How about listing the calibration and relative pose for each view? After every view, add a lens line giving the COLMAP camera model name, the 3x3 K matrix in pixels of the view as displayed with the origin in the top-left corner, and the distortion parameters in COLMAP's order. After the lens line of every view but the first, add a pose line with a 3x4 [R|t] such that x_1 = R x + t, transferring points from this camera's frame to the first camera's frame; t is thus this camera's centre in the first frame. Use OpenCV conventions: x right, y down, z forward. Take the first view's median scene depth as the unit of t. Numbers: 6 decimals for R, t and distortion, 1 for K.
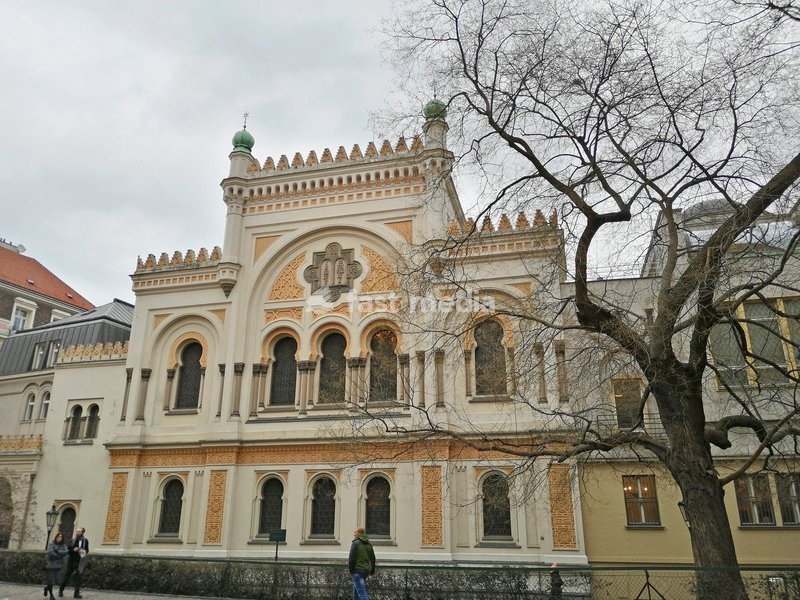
lens RADIAL K [[642.1, 0, 399.1], [0, 642.1, 301.0], [0, 0, 1]] dist [0.011539, -0.011359]
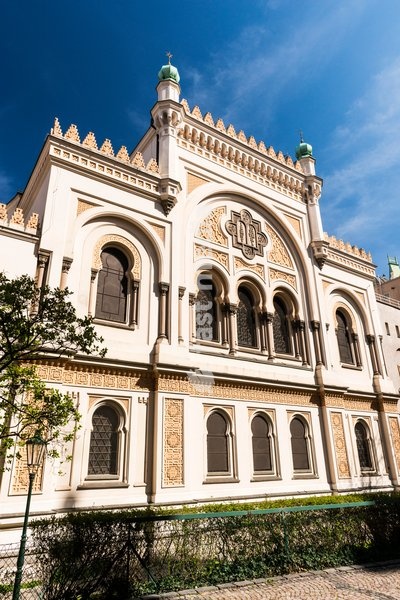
lens RADIAL K [[413.9, 0, 200.0], [0, 413.9, 300.0], [0, 0, 1]] dist [0.006232, 0.001371]
pose [[0.654026, 0.269242, 0.706936, -0.653001], [-0.227940, 0.961225, -0.155210, 0.202061], [-0.721314, -0.059628, 0.690037, 0.564613]]
